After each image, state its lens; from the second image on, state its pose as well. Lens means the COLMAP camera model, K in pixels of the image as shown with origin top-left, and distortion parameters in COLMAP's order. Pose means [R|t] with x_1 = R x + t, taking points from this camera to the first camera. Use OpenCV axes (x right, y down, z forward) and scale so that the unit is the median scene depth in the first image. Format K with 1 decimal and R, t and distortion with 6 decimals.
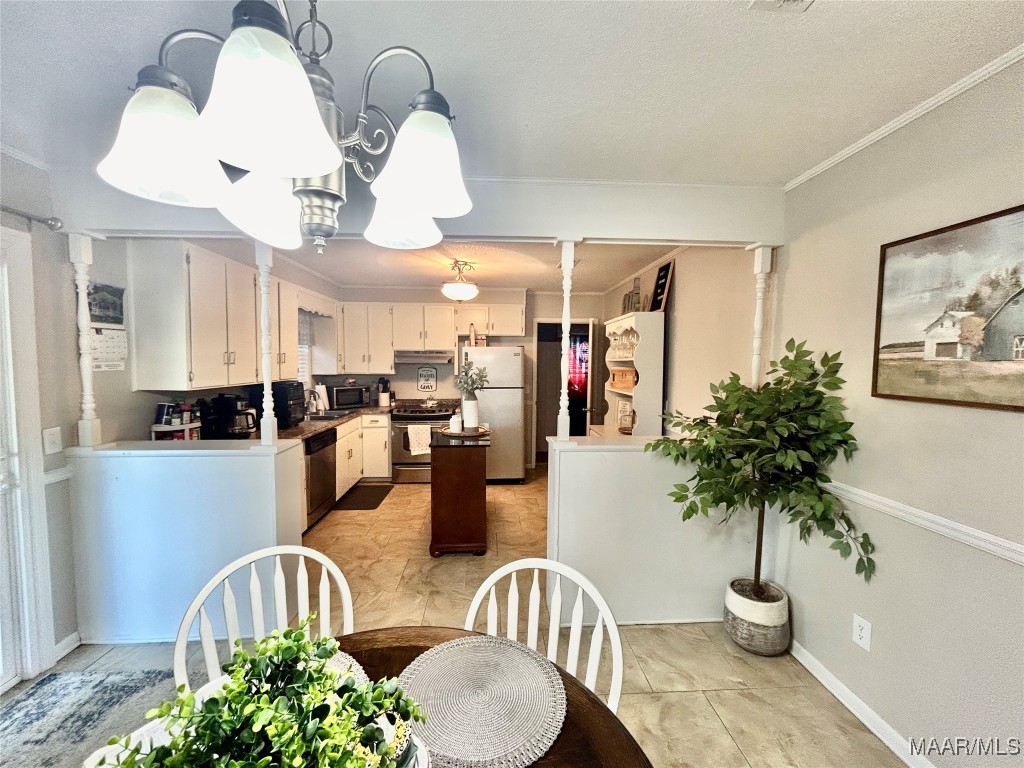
lens RADIAL K [[412.4, 0, 509.9], [0, 412.4, 385.8], [0, 0, 1]] dist [0.002466, 0.000045]
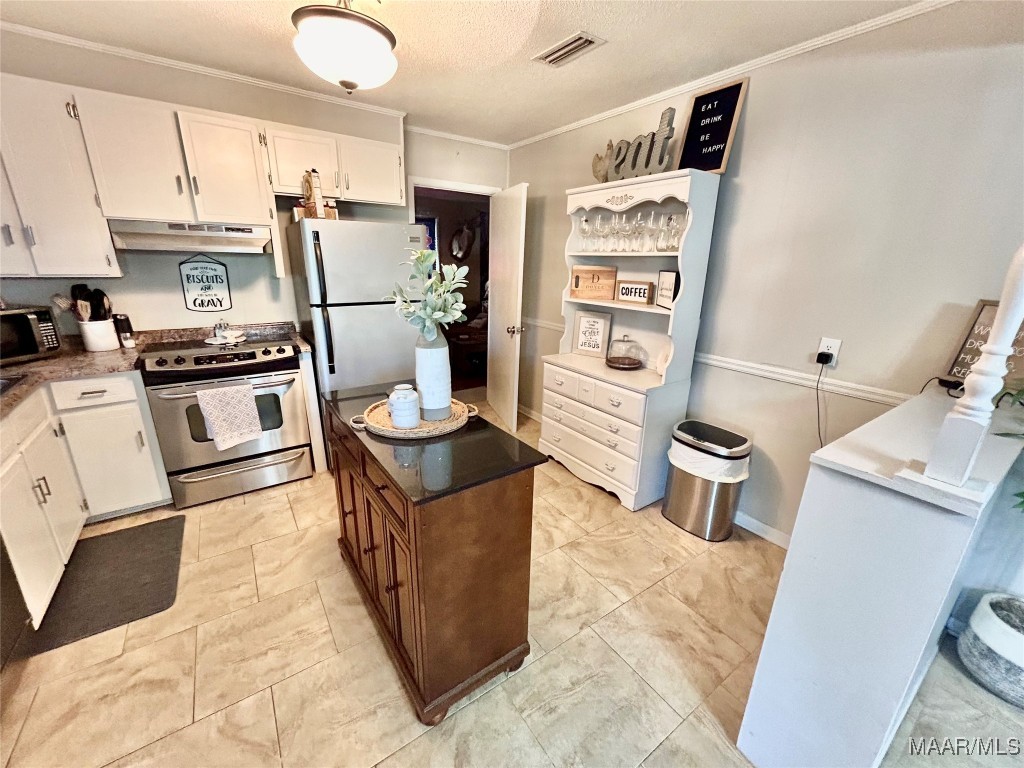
lens RADIAL K [[412.4, 0, 512.5], [0, 412.4, 386.9], [0, 0, 1]] dist [0.002466, 0.000045]
pose [[0.850126, -0.141135, 0.507313, -0.169320], [0.010864, 0.967908, 0.251068, -0.021098], [-0.526467, -0.207928, 0.824378, 0.405748]]
